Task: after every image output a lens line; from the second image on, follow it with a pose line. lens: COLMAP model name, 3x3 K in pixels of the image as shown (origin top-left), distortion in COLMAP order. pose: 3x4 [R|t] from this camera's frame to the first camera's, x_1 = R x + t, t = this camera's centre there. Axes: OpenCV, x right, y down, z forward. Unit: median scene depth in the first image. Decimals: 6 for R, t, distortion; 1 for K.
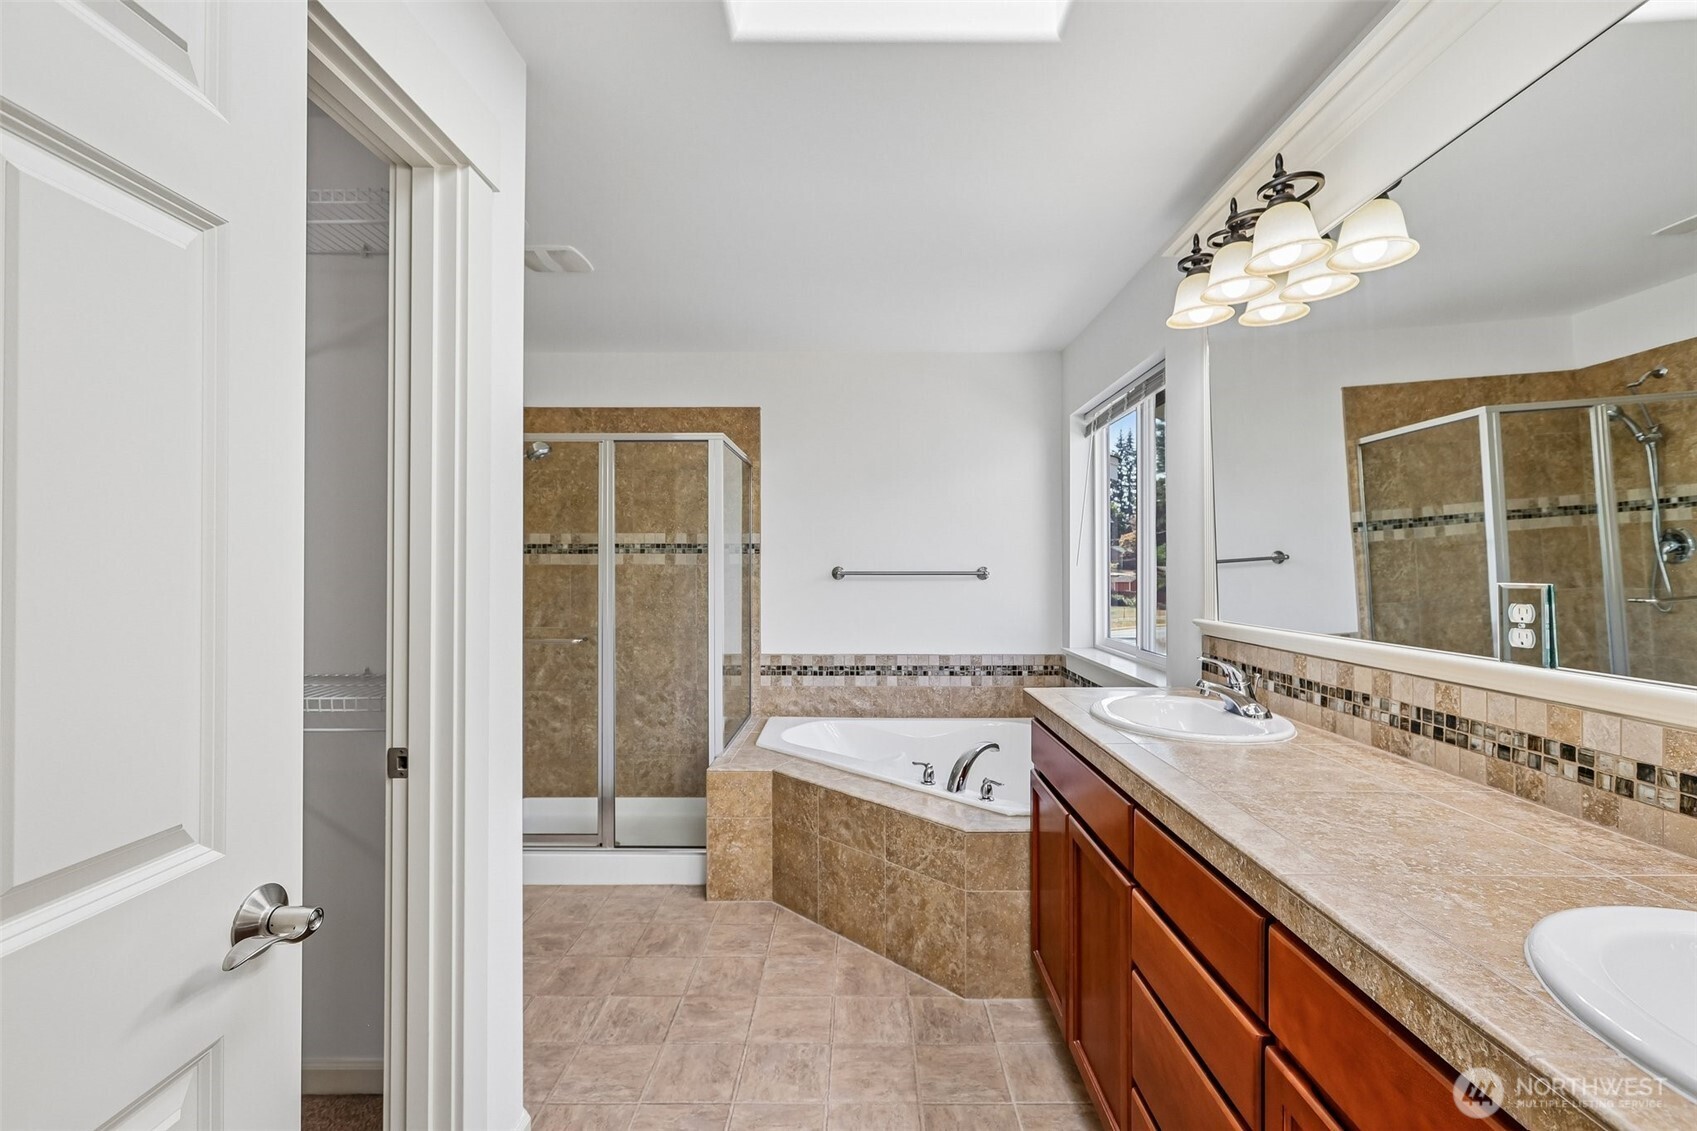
lens RADIAL K [[753.0, 0, 858.8], [0, 753.0, 568.9], [0, 0, 1]] dist [-0.000141, 0.001260]
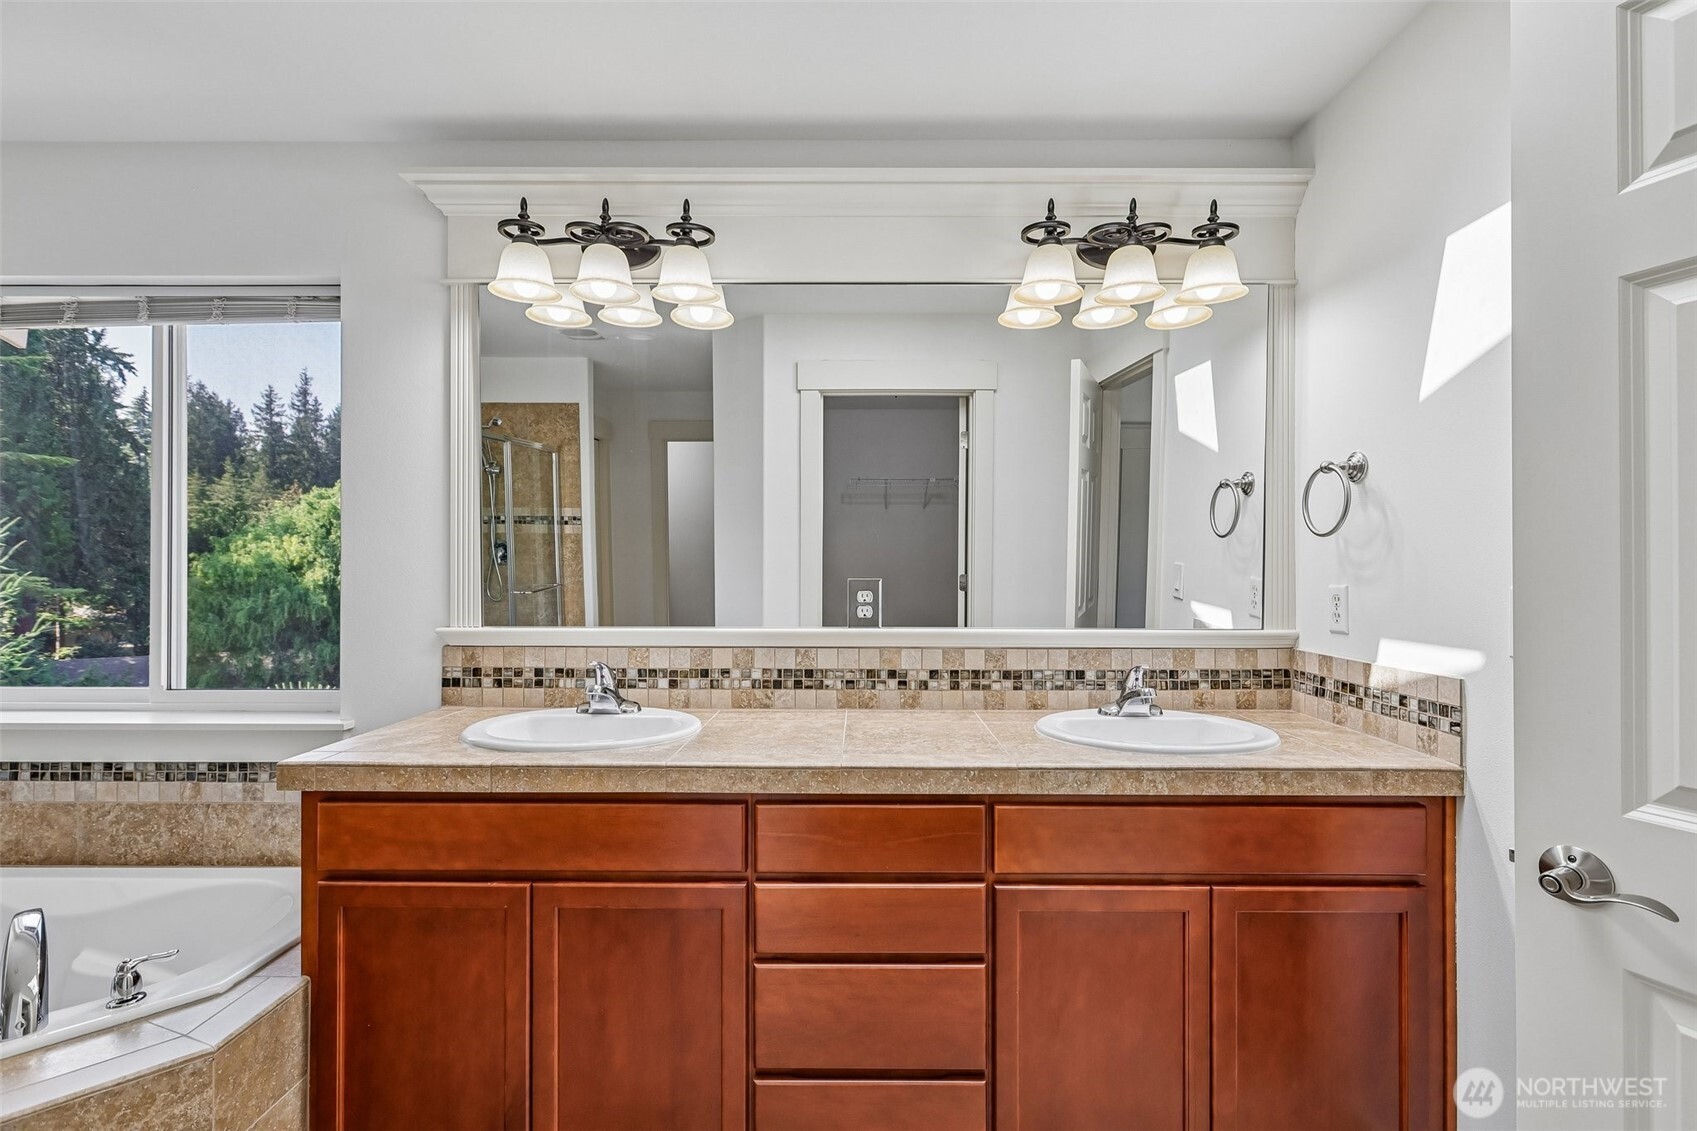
lens RADIAL K [[753.0, 0, 866.2], [0, 753.0, 569.3], [0, 0, 1]] dist [-0.000141, 0.001260]
pose [[-0.002422, 0.001337, 0.999996, -0.333365], [-0.001782, 0.999998, -0.001341, 0.000616], [-0.999995, -0.001785, -0.002420, 0.437218]]
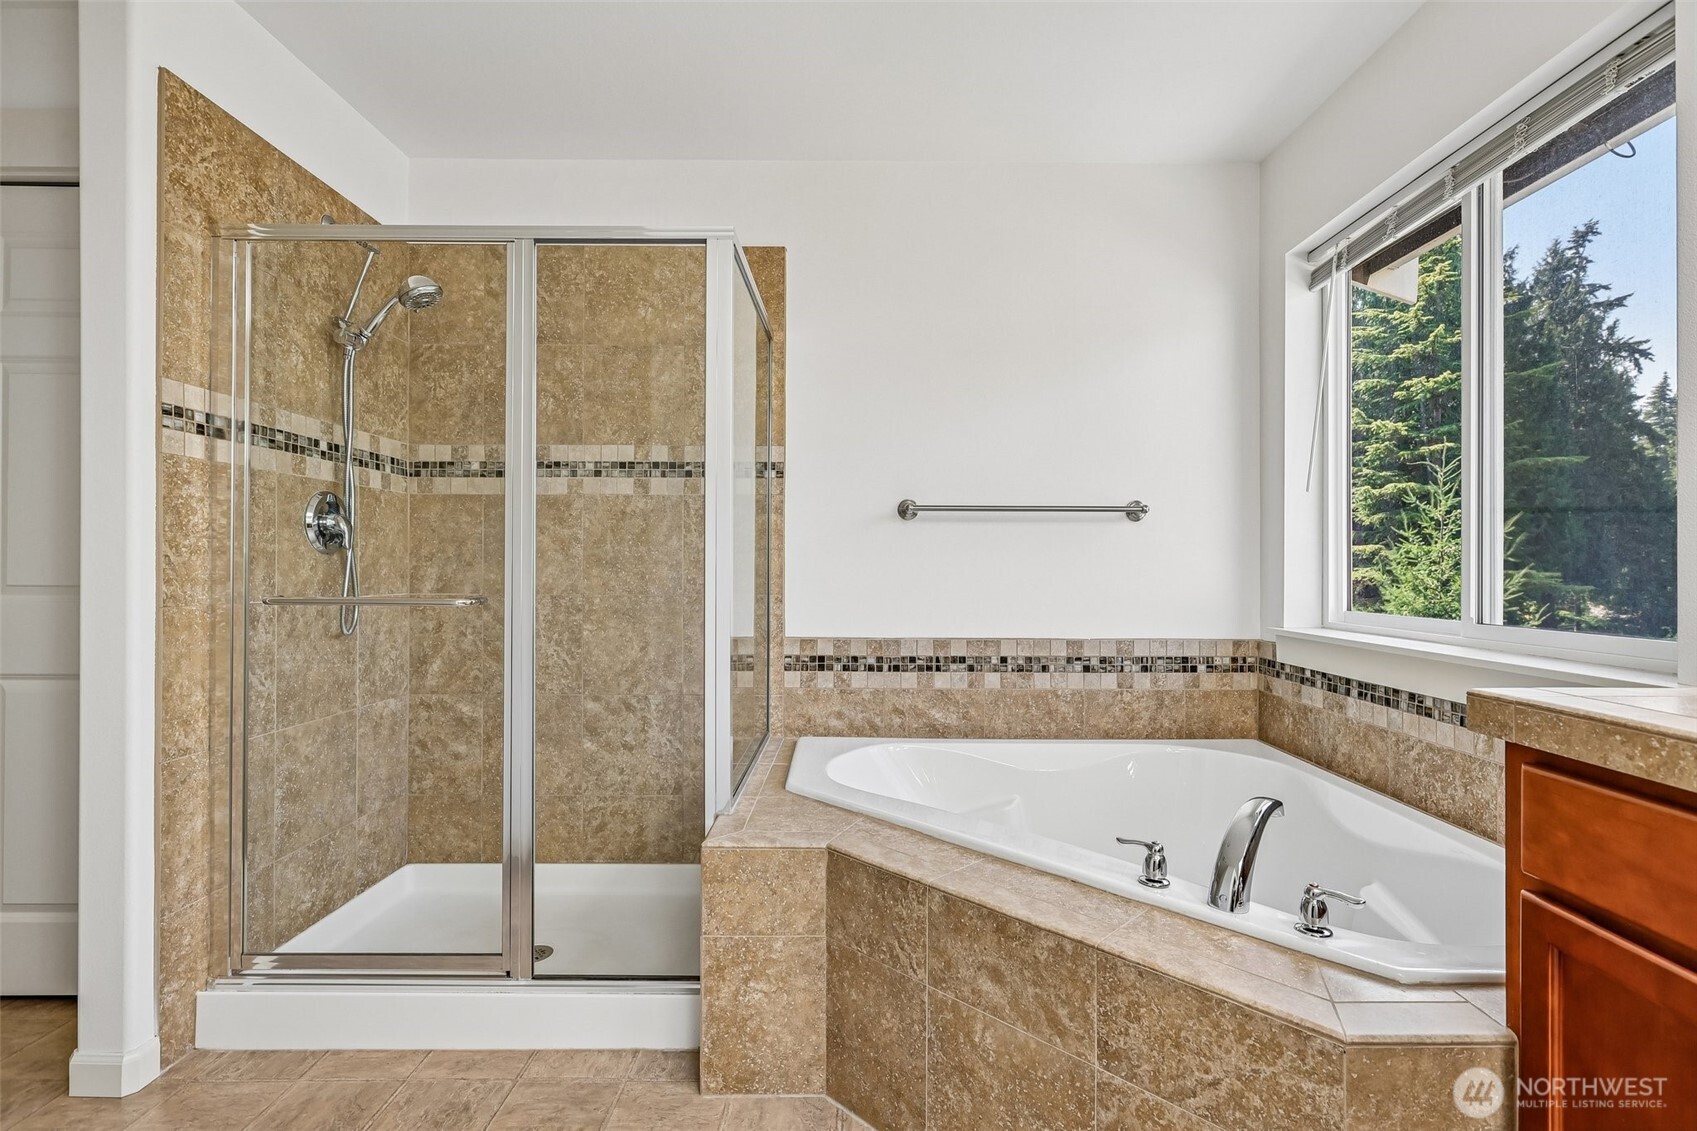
lens RADIAL K [[786.6, 0, 859.3], [0, 786.6, 567.7], [0, 0, 1]] dist [0.001149, 0.000258]
pose [[0.999953, 0.004178, 0.008774, -0.103437], [-0.004161, 0.999989, -0.001967, 0.078371], [-0.008782, 0.001931, 0.999960, 0.475359]]
